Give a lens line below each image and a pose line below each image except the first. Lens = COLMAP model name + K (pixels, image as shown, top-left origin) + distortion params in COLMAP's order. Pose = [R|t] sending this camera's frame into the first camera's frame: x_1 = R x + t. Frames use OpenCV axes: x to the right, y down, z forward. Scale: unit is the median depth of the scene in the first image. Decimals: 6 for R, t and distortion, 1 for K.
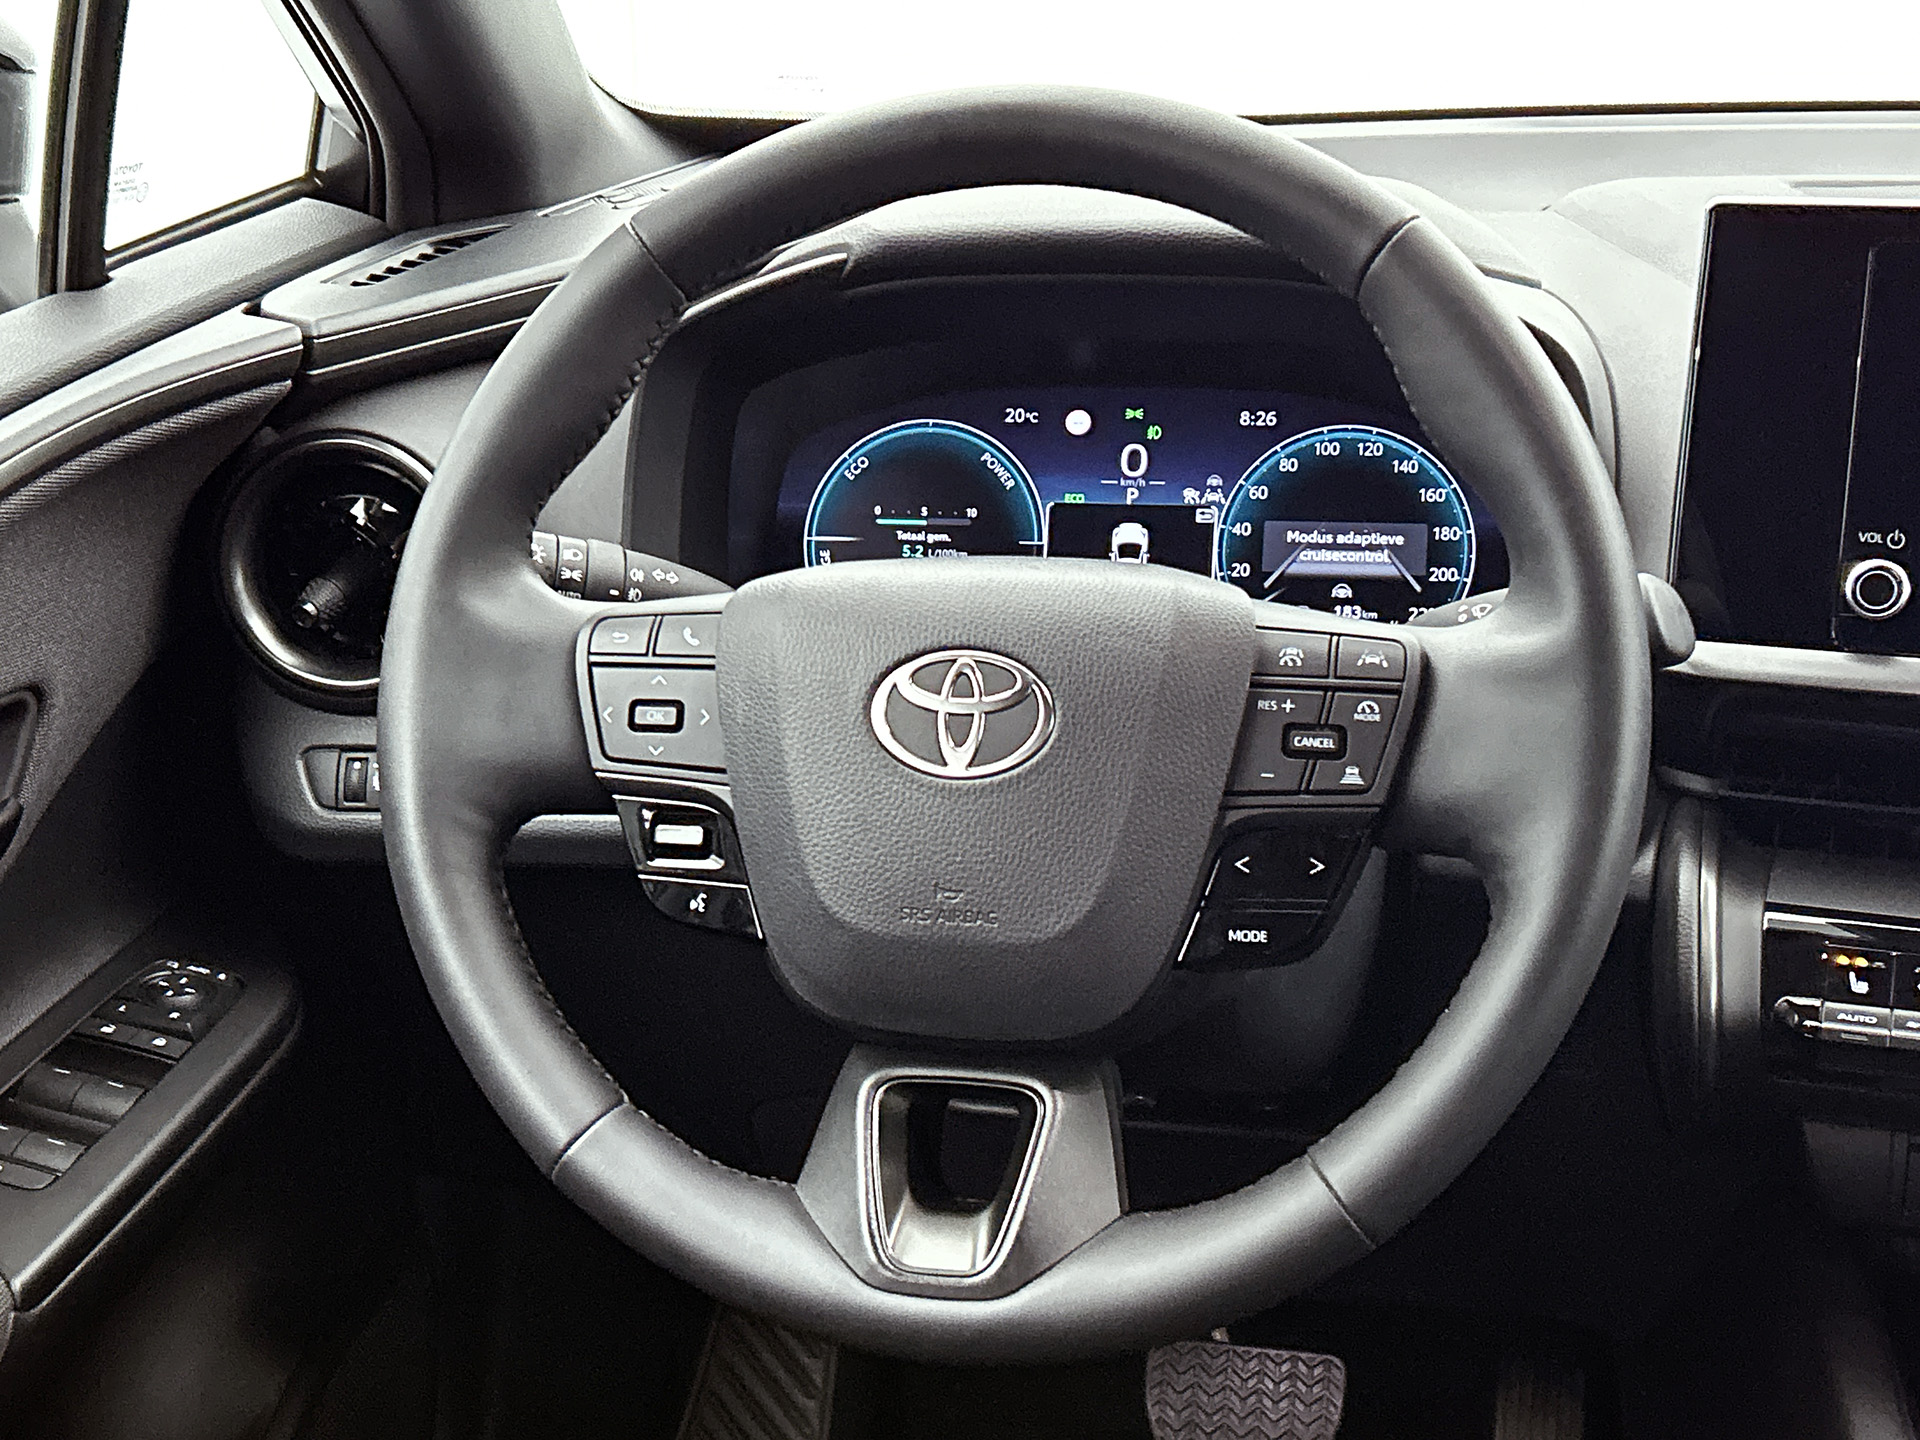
lens RADIAL K [[2637.2, 0, 960.0], [0, 2637.2, 720.0], [0, 0, 1]] dist [0.199124, -0.698210]
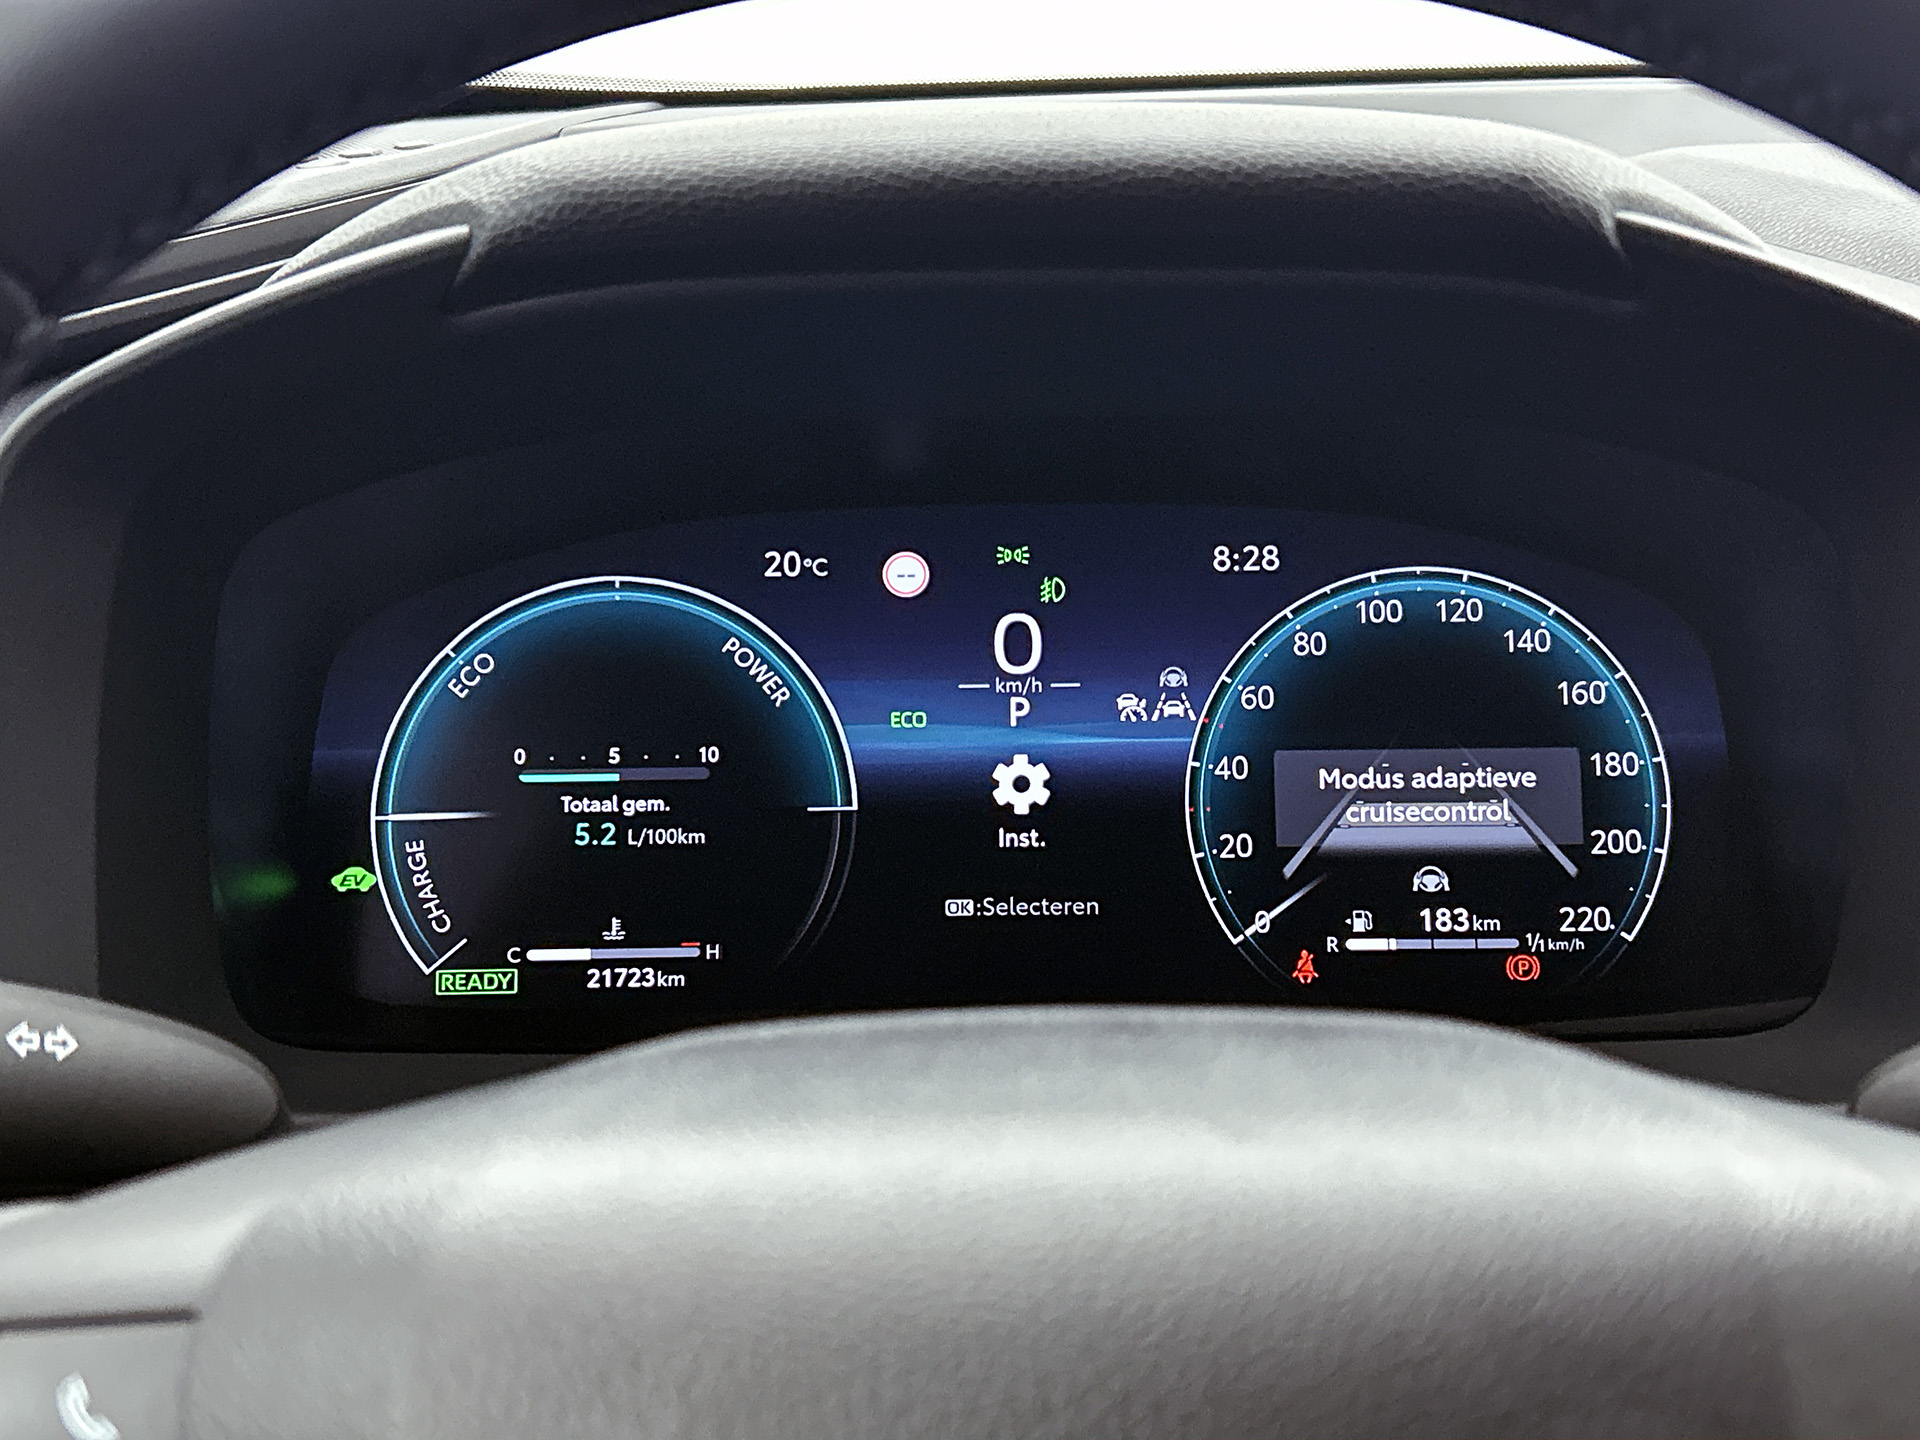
lens RADIAL K [[2455.5, 0, 960.0], [0, 2455.5, 720.0], [0, 0, 1]] dist [0.170148, -0.025689]
pose [[0.977229, -0.044237, 0.207526, -0.049730], [0.050073, 0.998482, -0.022954, -0.075959], [-0.206195, 0.032823, 0.977960, 0.551314]]
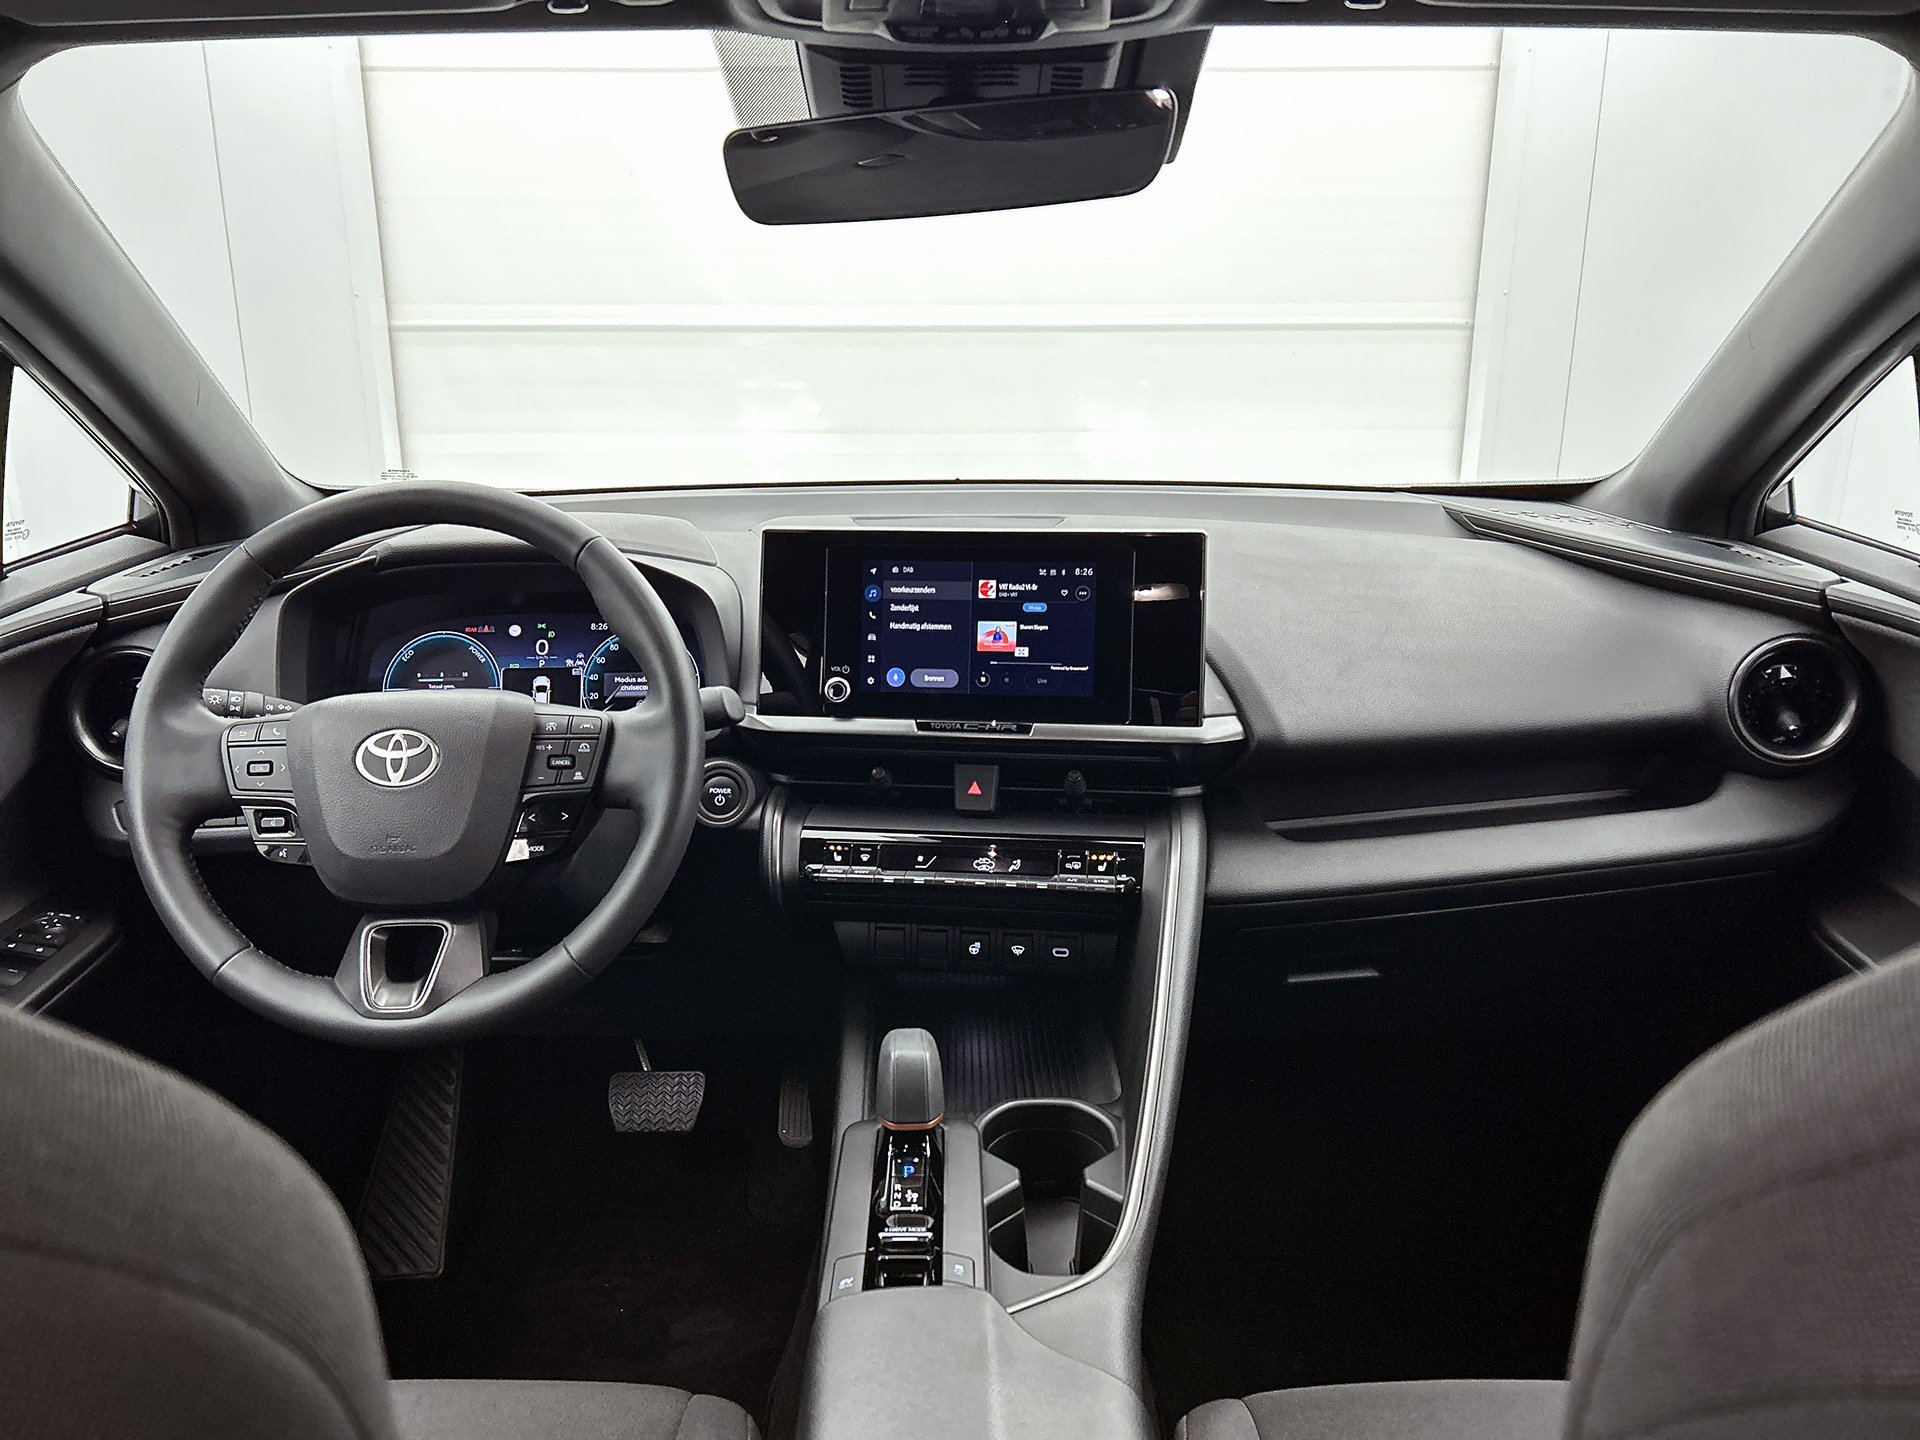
lens RADIAL K [[1379.2, 0, 960.0], [0, 1379.2, 720.0], [0, 0, 1]] dist [0.001921, -0.034804]
pose [[0.969108, -0.046794, 0.242158, 0.126757], [0.058969, 0.997321, -0.043273, 0.030949], [-0.239485, 0.056216, 0.969271, -0.174921]]
